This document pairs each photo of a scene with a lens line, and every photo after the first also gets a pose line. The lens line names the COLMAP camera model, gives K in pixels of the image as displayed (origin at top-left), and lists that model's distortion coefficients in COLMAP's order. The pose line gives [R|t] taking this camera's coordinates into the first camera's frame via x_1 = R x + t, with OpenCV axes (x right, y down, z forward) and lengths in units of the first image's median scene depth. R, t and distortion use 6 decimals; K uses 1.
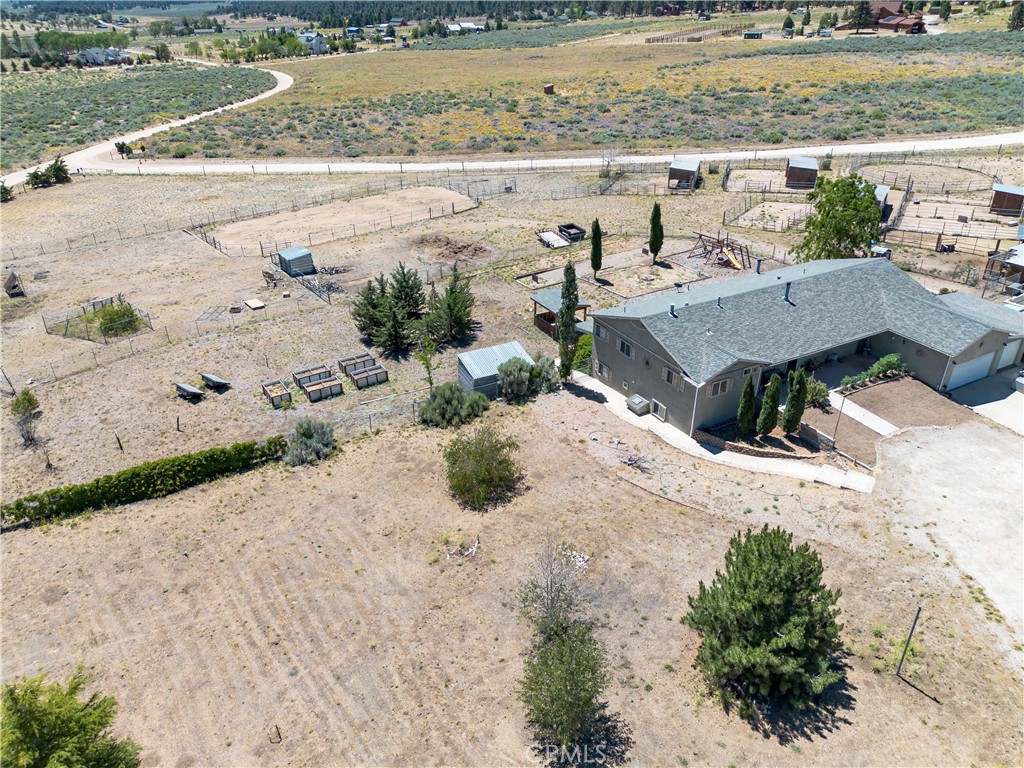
lens RADIAL K [[725.2, 0, 512.7], [0, 725.2, 382.8], [0, 0, 1]] dist [0.063654, -0.052219]
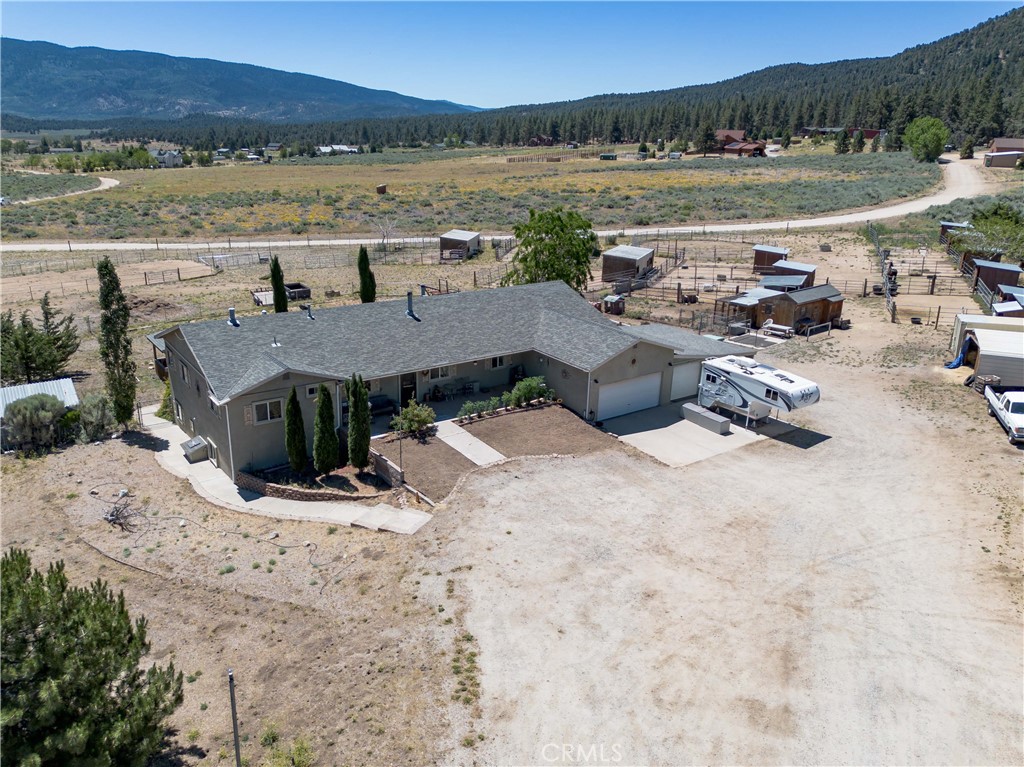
lens RADIAL K [[759.7, 0, 512.0], [0, 759.7, 383.5], [0, 0, 1]] dist [0.117747, -0.180627]
pose [[0.992027, -0.014088, 0.125235, 0.367495], [0.035533, 0.984683, -0.170697, 0.102046], [-0.120912, 0.173786, 0.977332, 0.186642]]
